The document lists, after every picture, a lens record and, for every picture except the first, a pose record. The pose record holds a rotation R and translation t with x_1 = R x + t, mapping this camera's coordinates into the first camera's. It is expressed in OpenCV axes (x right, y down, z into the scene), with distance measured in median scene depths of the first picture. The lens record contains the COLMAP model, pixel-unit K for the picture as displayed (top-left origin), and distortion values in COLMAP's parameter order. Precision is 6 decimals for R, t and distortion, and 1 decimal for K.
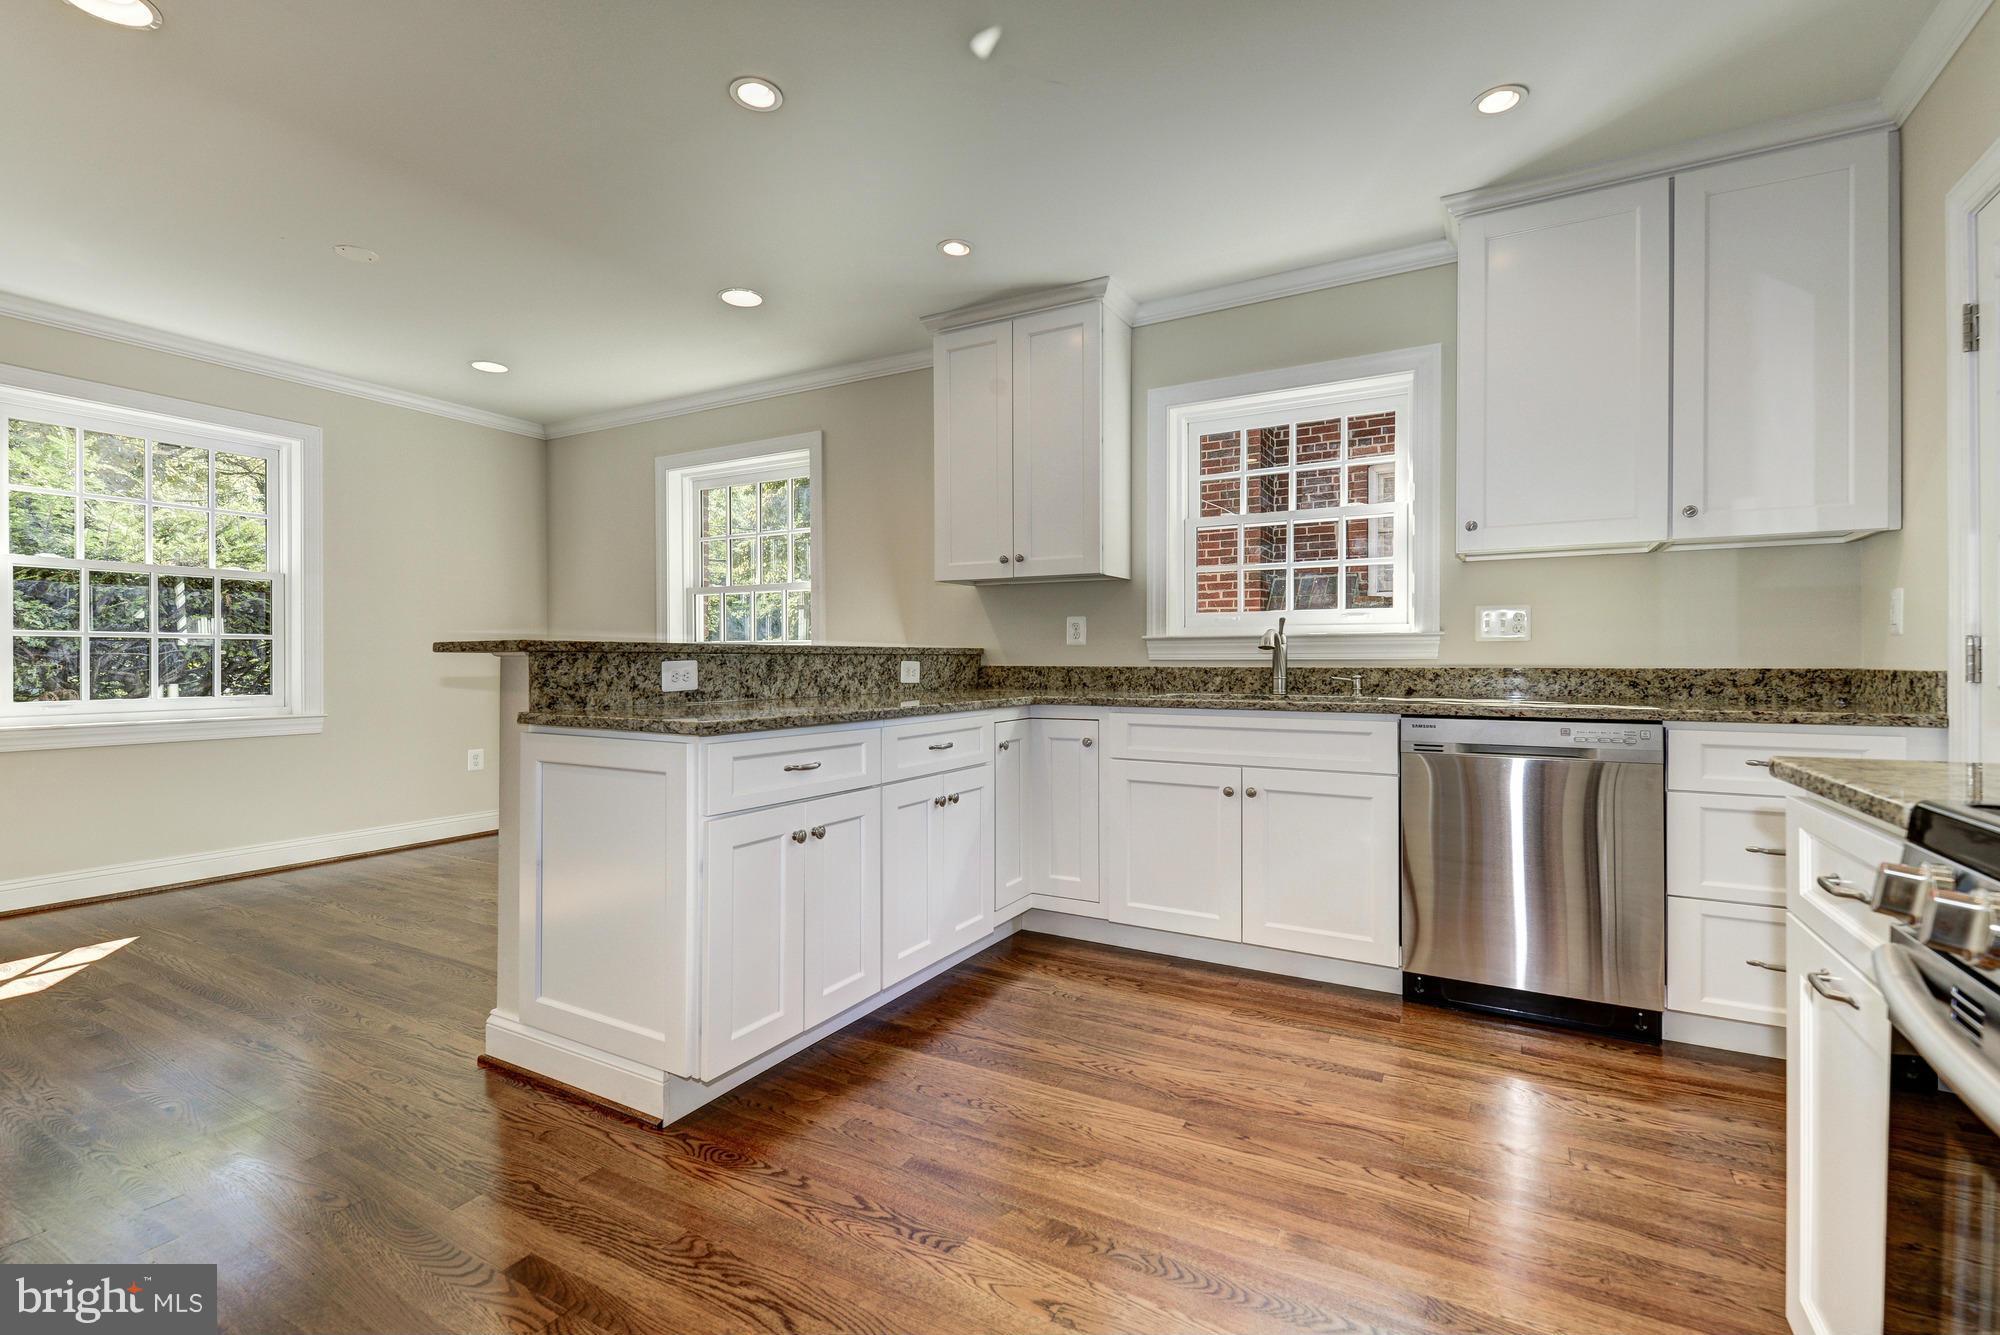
lens RADIAL K [[901.5, 0, 981.0], [0, 901.5, 664.8], [0, 0, 1]] dist [0.002139, 0.000034]
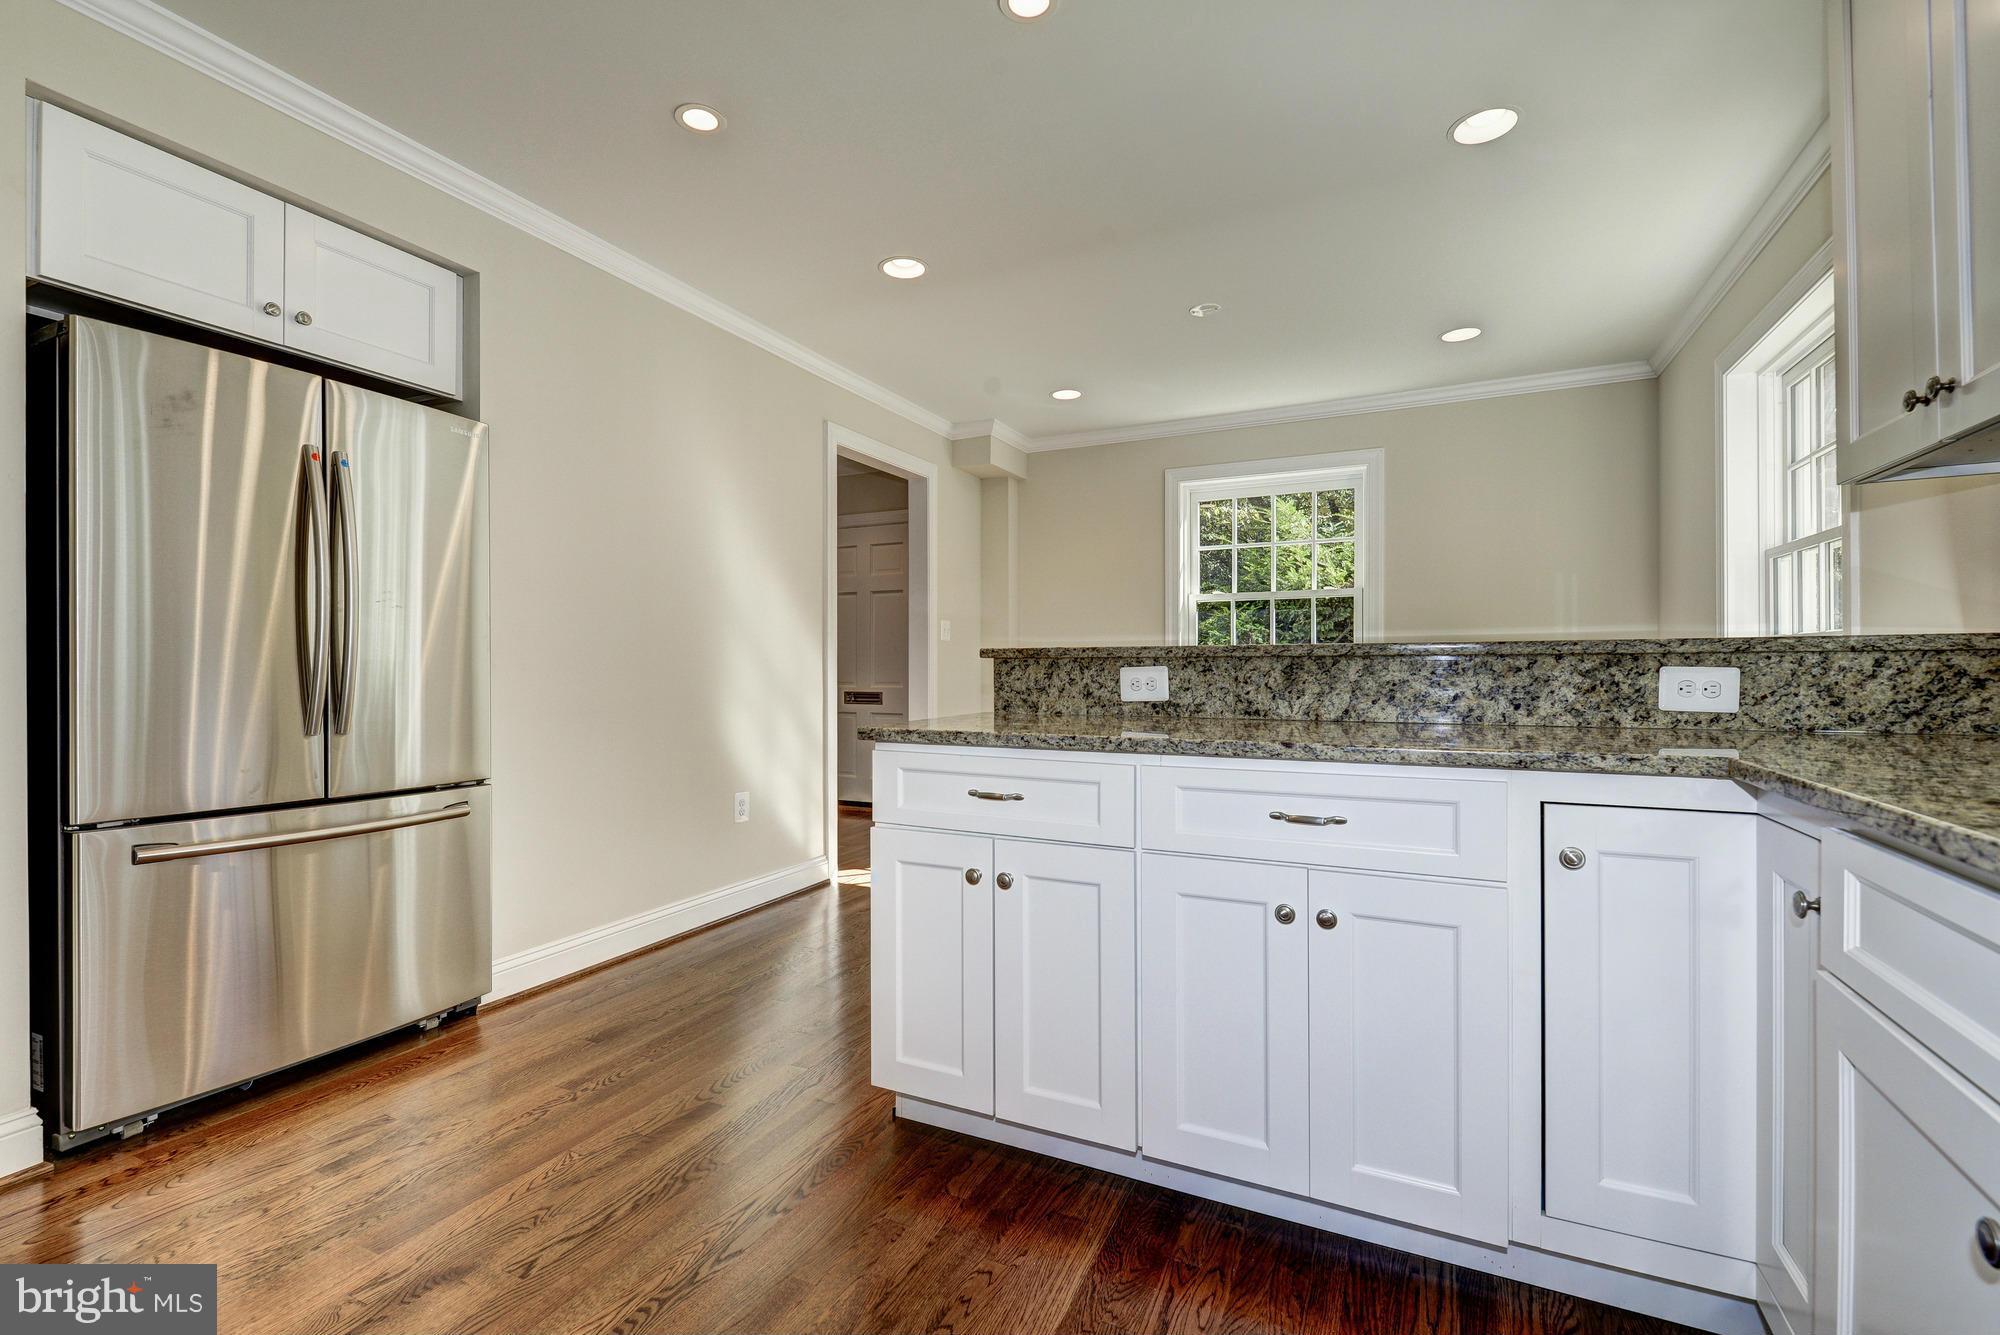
lens RADIAL K [[901.5, 0, 978.7], [0, 901.5, 668.0], [0, 0, 1]] dist [0.002139, 0.000034]
pose [[0.041318, 0.001541, -0.999145, 0.484349], [-0.003371, 0.999993, 0.001403, -0.003569], [0.999140, 0.003310, 0.041323, 0.738169]]
